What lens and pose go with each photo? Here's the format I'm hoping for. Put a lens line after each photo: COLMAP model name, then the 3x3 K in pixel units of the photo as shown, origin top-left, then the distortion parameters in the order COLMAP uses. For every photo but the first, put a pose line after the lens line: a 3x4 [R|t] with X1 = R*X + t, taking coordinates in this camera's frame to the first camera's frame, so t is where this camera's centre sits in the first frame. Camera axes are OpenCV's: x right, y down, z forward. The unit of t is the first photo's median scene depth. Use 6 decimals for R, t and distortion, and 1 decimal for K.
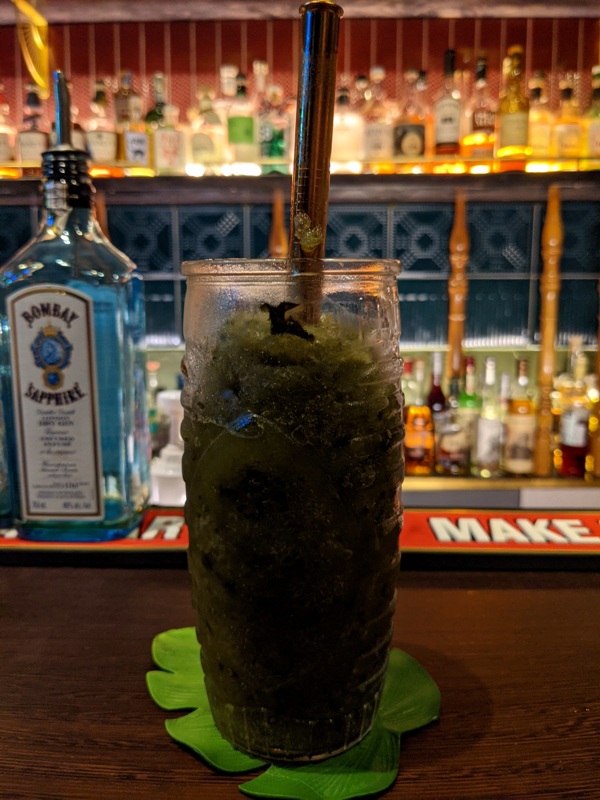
lens RADIAL K [[654.8, 0, 298.5], [0, 654.8, 403.0], [0, 0, 1]] dist [0.024070, -0.087199]
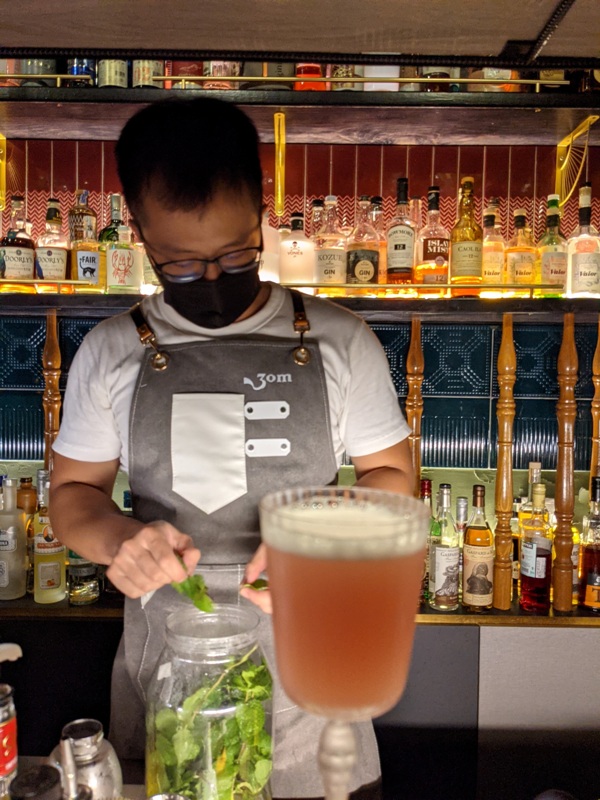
lens RADIAL K [[629.0, 0, 304.7], [0, 629.0, 403.8], [0, 0, 1]] dist [0.061350, -0.091111]
pose [[0.999687, 0.017795, 0.017593, 0.065457], [-0.015683, 0.993398, -0.113645, -0.076578], [-0.019499, 0.113333, 0.993366, 0.065201]]
